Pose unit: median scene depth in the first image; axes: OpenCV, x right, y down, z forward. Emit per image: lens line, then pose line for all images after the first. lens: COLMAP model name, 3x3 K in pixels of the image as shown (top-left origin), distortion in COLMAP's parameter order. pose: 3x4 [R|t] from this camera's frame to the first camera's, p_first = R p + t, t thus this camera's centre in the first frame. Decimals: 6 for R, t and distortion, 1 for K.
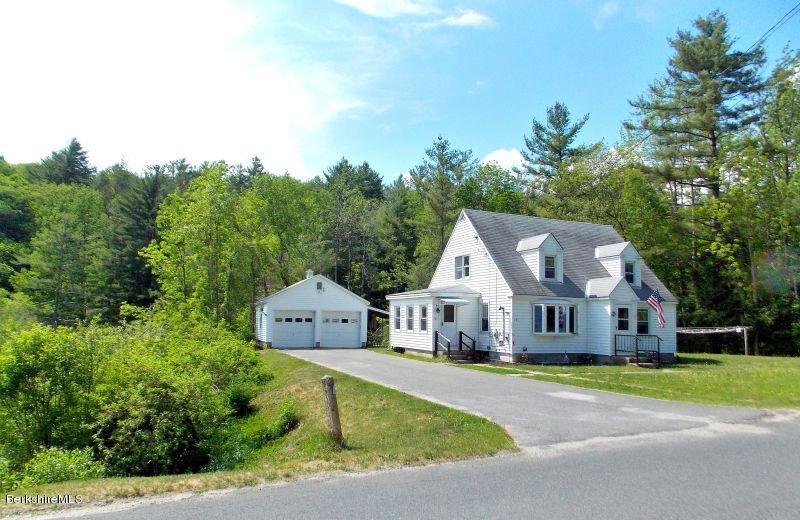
lens RADIAL K [[536.1, 0, 395.8], [0, 536.1, 301.2], [0, 0, 1]] dist [-0.047581, -0.002448]
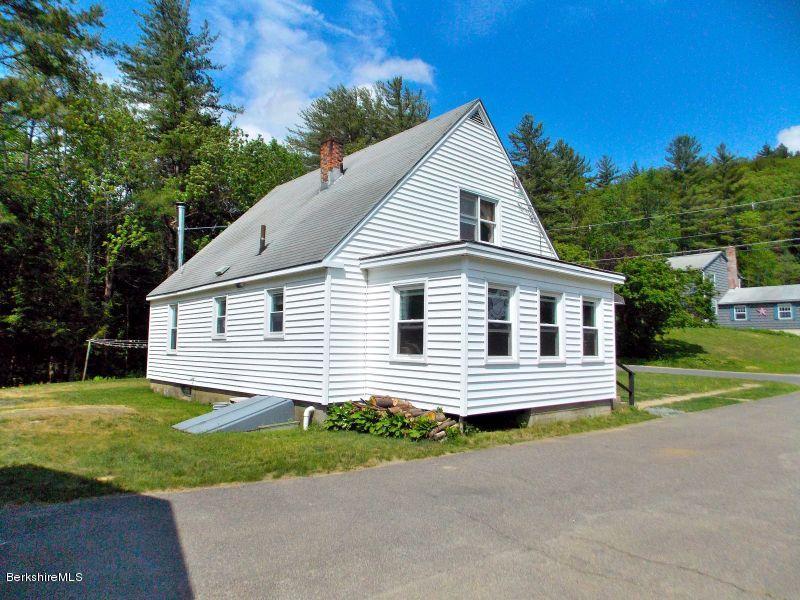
lens RADIAL K [[543.2, 0, 400.0], [0, 543.2, 300.0], [0, 0, 1]] dist [-0.023124, -0.002564]
pose [[-0.341532, 0.060984, 0.937889, -0.310354], [-0.048120, 0.995449, -0.082250, 0.052972], [-0.938637, -0.073222, -0.337044, 1.298867]]
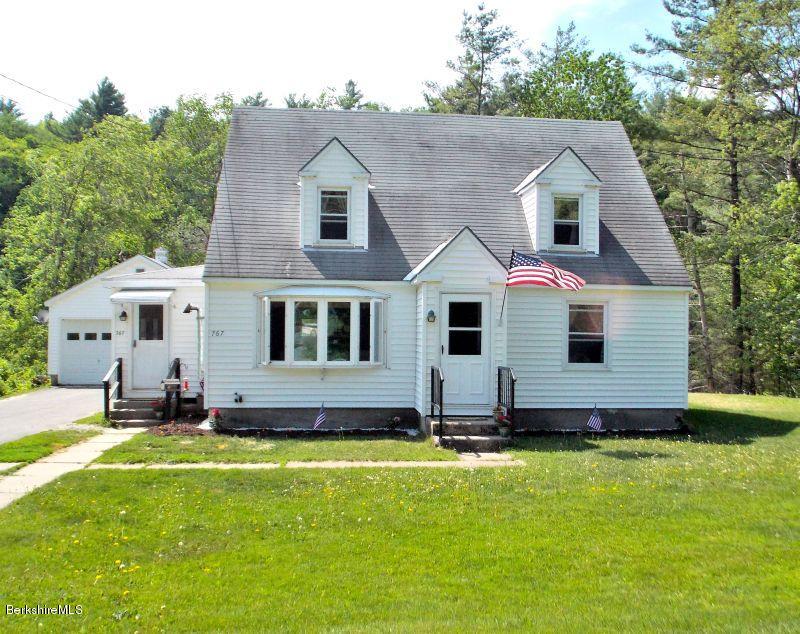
lens RADIAL K [[843.7, 0, 400.0], [0, 843.7, 317.0], [0, 0, 1]] dist [-0.088539, -0.006063]
pose [[0.960036, -0.017884, -0.279305, 0.511723], [0.022695, 0.999644, 0.014001, 0.012776], [0.278955, -0.019780, 0.960100, 0.320761]]
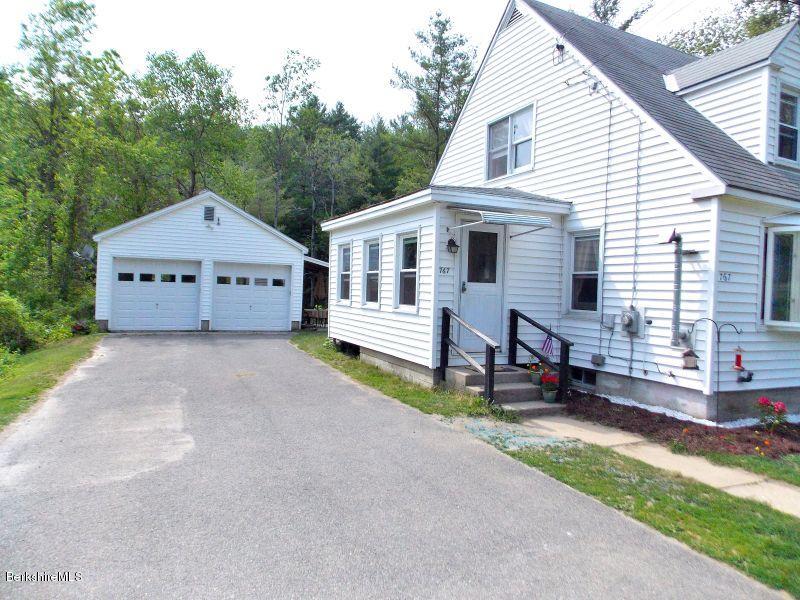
lens RADIAL K [[543.2, 0, 400.0], [0, 543.2, 300.0], [0, 0, 1]] dist [-0.023124, -0.002564]
pose [[0.998703, 0.022783, 0.045531, 0.030461], [-0.025138, 0.998339, 0.051848, 0.032653], [-0.044275, -0.052926, 0.997616, 0.637026]]
